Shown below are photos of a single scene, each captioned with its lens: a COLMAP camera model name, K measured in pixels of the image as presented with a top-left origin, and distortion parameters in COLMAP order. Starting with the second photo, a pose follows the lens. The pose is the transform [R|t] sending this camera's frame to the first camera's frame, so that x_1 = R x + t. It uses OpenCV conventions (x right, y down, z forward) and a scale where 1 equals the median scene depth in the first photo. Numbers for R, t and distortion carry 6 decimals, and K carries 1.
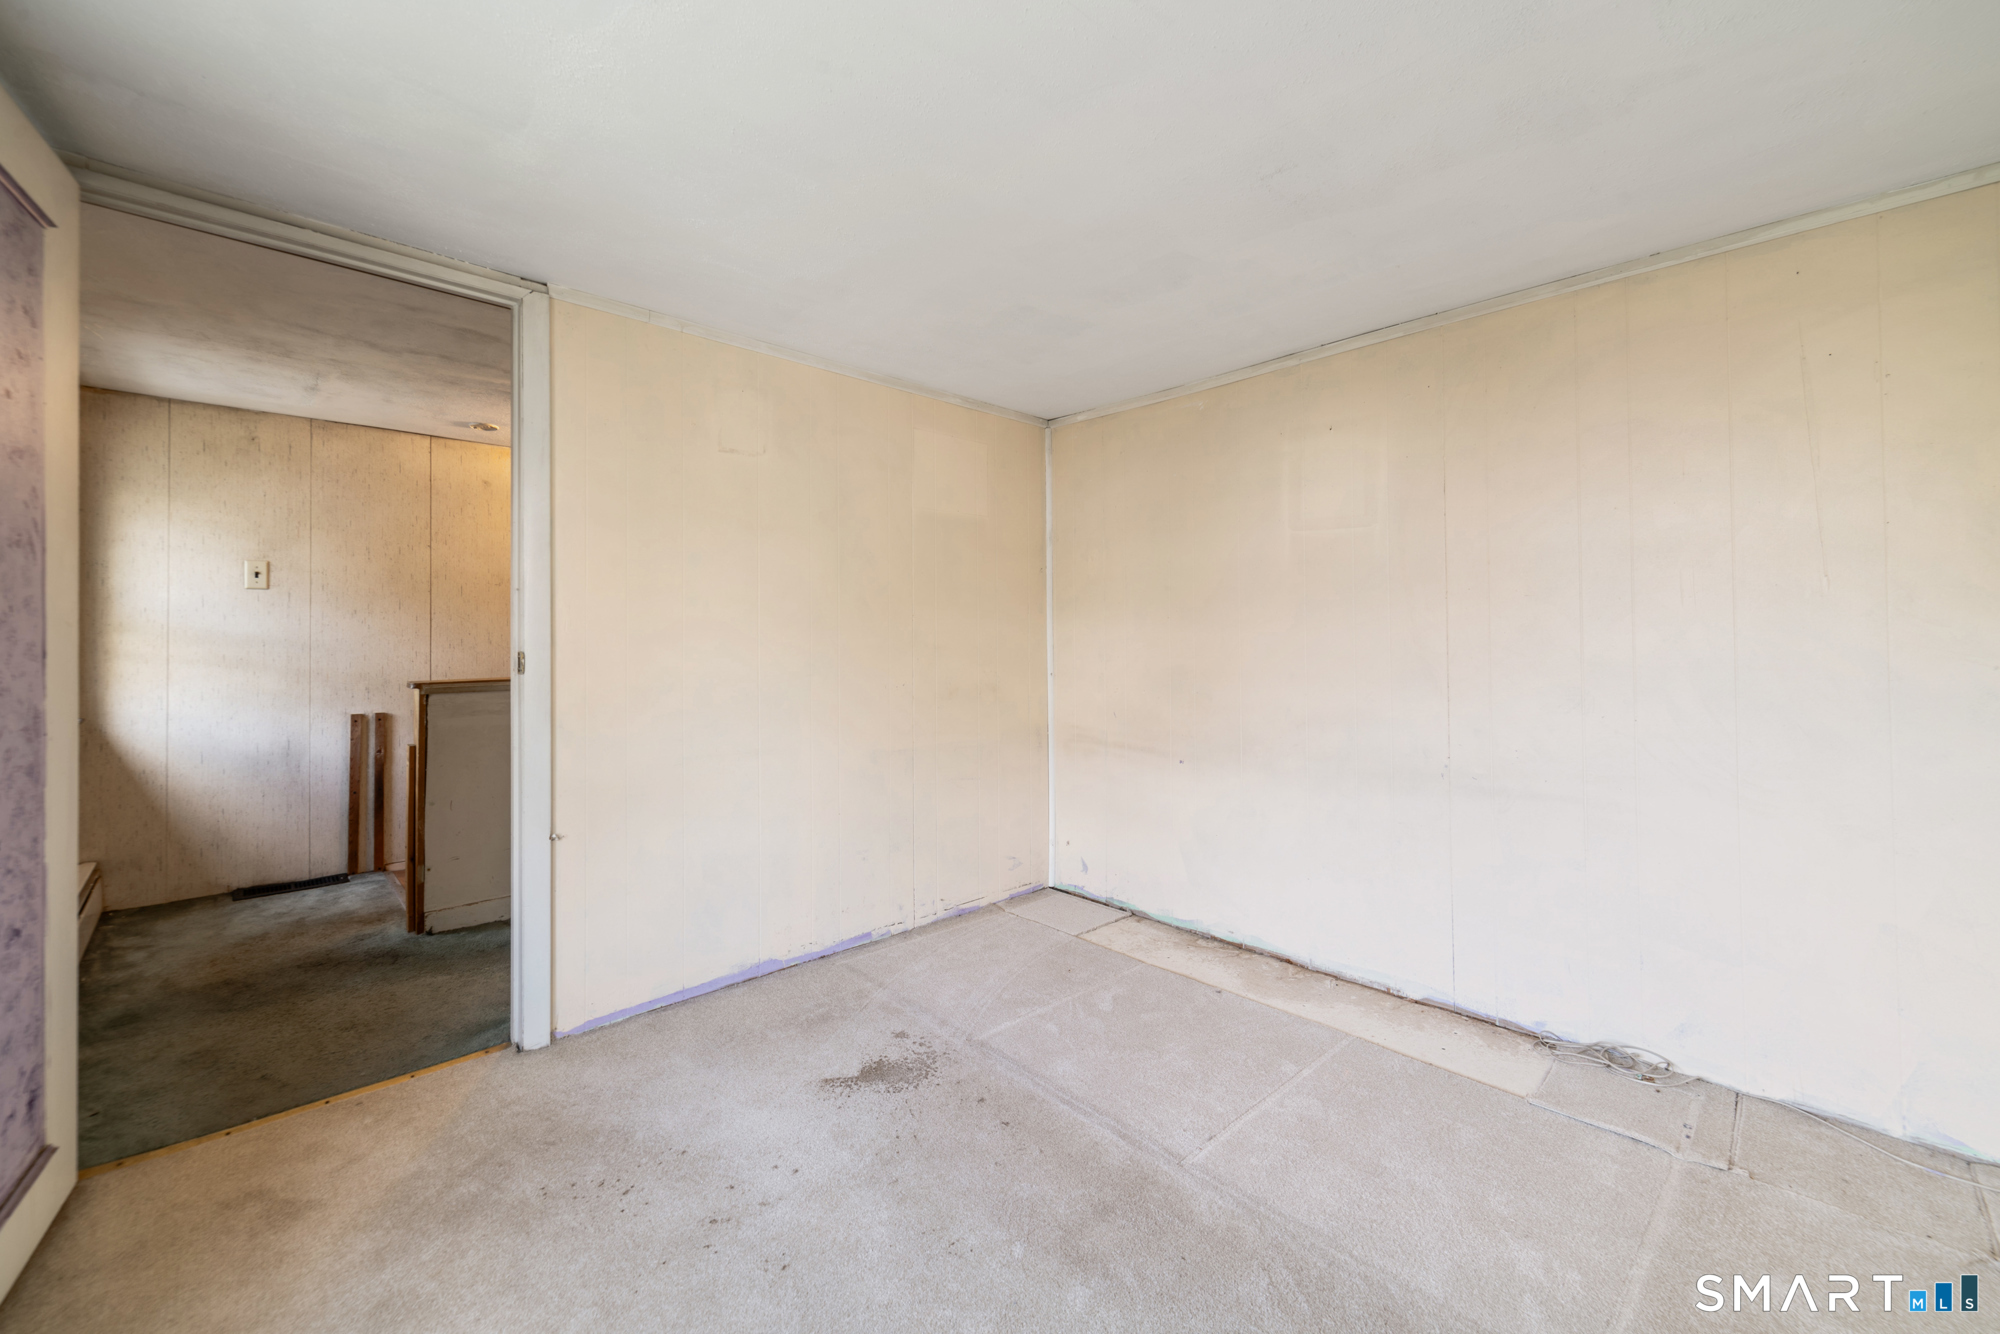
lens RADIAL K [[786.7, 0, 1015.4], [0, 786.7, 622.3], [0, 0, 1]] dist [0.001098, 0.001772]
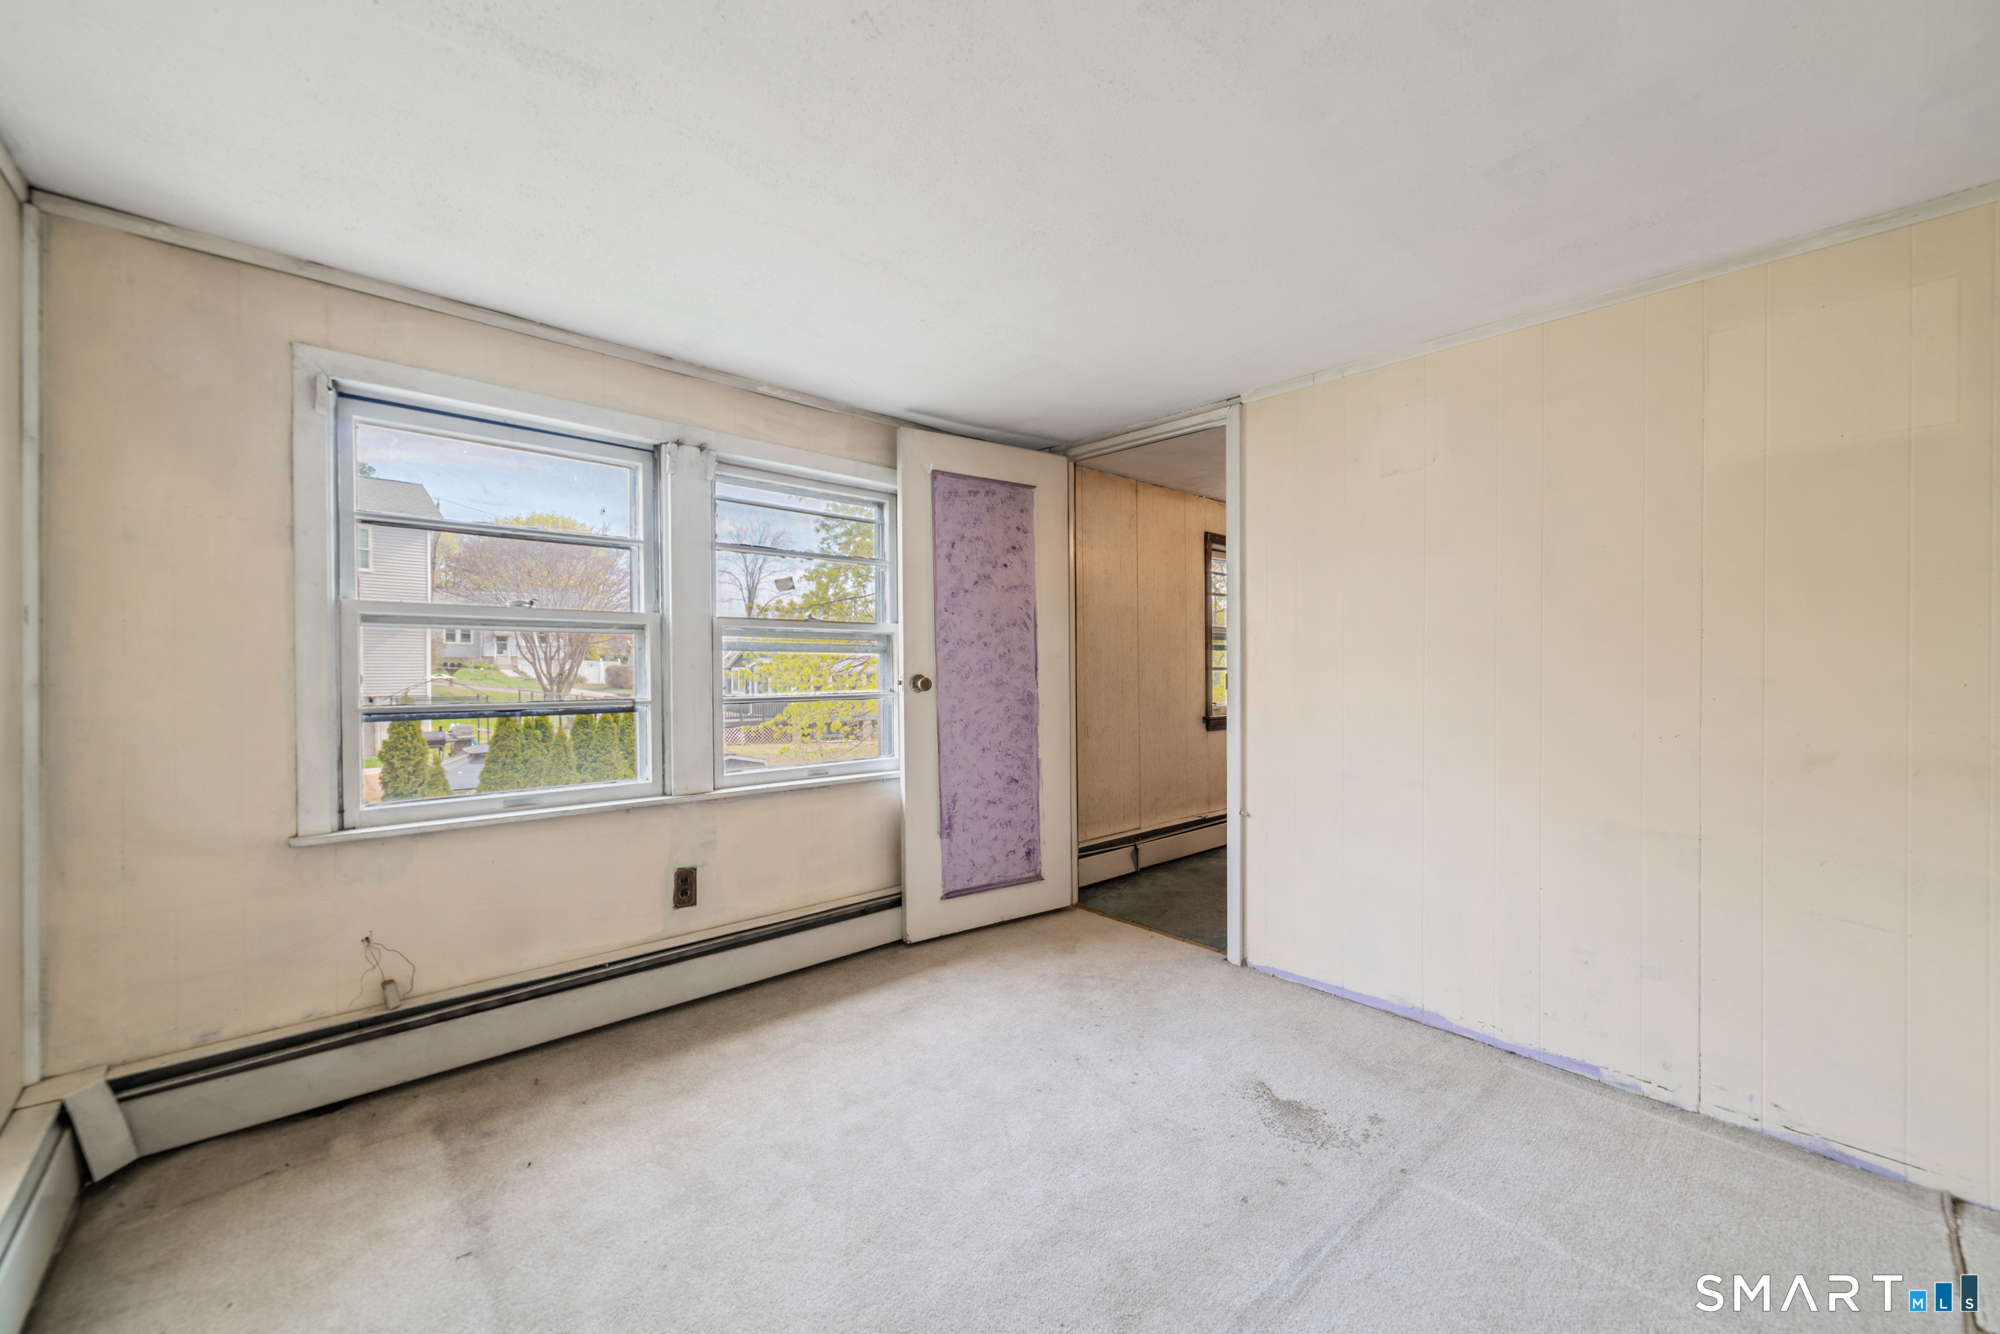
lens RADIAL K [[786.7, 0, 1002.1], [0, 786.7, 671.3], [0, 0, 1]] dist [0.001098, 0.001772]
pose [[-0.030012, 0.009332, -0.999506, 0.726522], [0.014693, 0.999852, 0.008894, 0.015384], [0.999442, -0.014419, -0.030145, 0.616742]]
